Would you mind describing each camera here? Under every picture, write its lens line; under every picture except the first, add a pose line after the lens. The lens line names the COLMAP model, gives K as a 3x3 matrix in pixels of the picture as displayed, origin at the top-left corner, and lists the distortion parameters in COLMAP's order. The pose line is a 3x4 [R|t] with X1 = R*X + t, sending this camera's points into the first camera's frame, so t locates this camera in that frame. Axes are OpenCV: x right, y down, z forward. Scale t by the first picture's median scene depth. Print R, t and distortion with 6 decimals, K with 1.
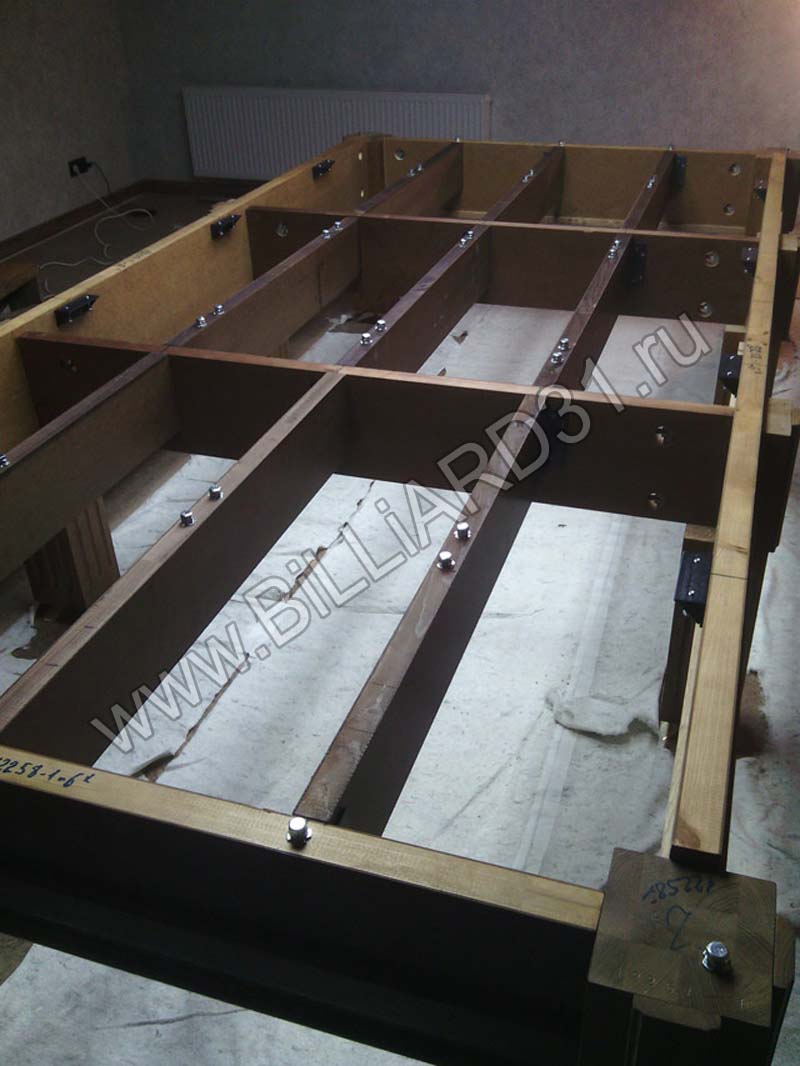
lens RADIAL K [[1002.9, 0, 421.4], [0, 1002.9, 533.7], [0, 0, 1]] dist [-0.008779, -0.005130]
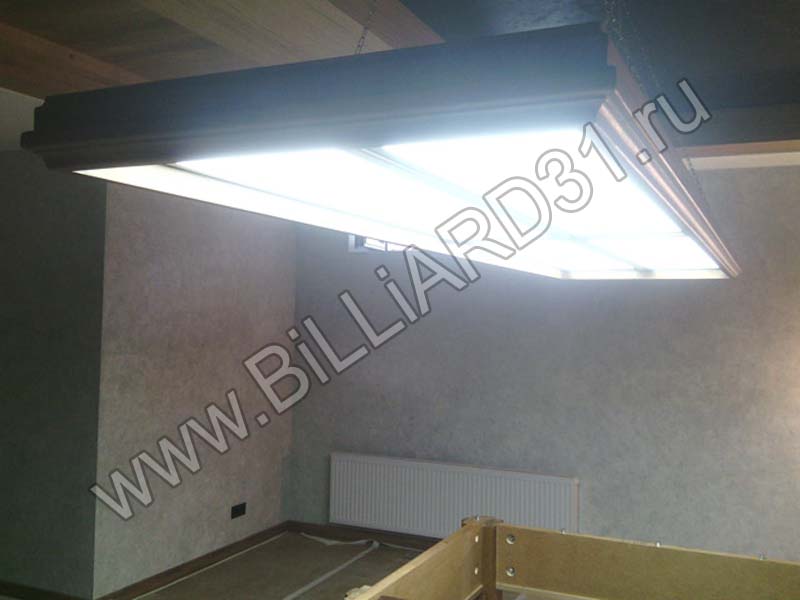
lens RADIAL K [[789.6, 0, 400.0], [0, 789.6, 300.0], [0, 0, 1]] dist [0.010250, 0.009161]
pose [[0.990824, 0.043607, -0.127934, -0.033376], [-0.106394, 0.835398, -0.539250, -0.080733], [0.083361, 0.547913, 0.832372, 0.064724]]
